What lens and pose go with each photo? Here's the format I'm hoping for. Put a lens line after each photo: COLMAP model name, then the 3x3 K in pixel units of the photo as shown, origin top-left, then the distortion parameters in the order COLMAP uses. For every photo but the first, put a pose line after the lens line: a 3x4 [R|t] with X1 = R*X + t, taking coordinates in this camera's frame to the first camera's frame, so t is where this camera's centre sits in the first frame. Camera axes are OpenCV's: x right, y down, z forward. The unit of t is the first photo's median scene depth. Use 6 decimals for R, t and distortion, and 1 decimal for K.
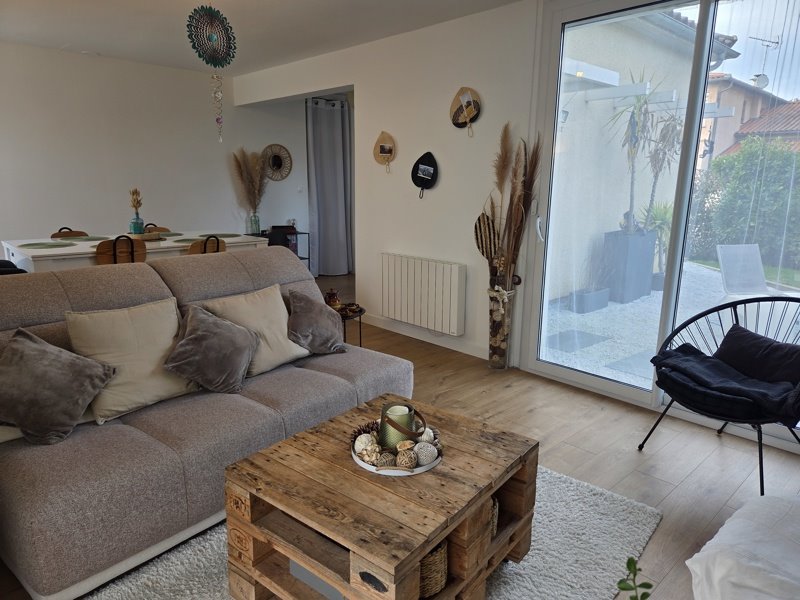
lens RADIAL K [[528.0, 0, 400.0], [0, 528.0, 300.0], [0, 0, 1]] dist [0.002633, 0.000410]
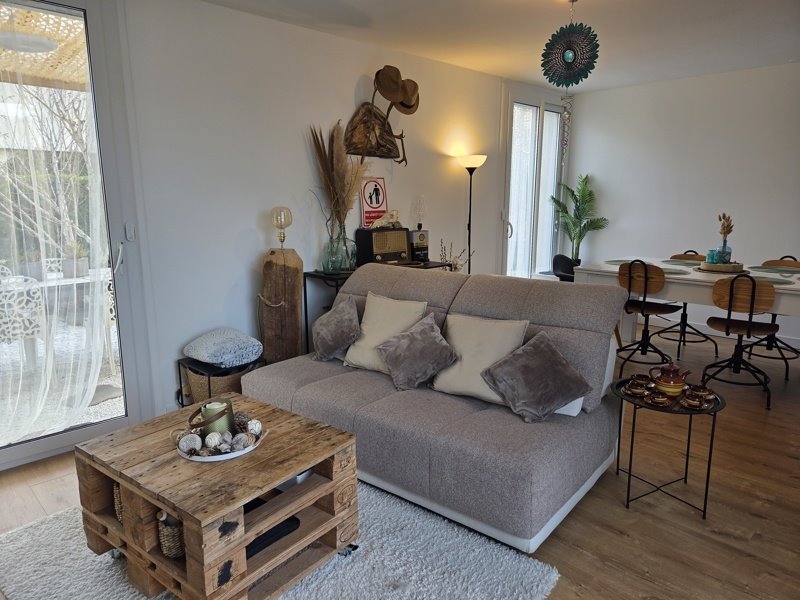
lens RADIAL K [[522.4, 0, 400.0], [0, 522.4, 300.0], [0, 0, 1]] dist [0.005587, 0.001431]
pose [[0.051915, 0.180090, -0.982279, 0.634630], [-0.218699, 0.961780, 0.164773, -0.166000], [0.974410, 0.206269, 0.089316, 0.719825]]
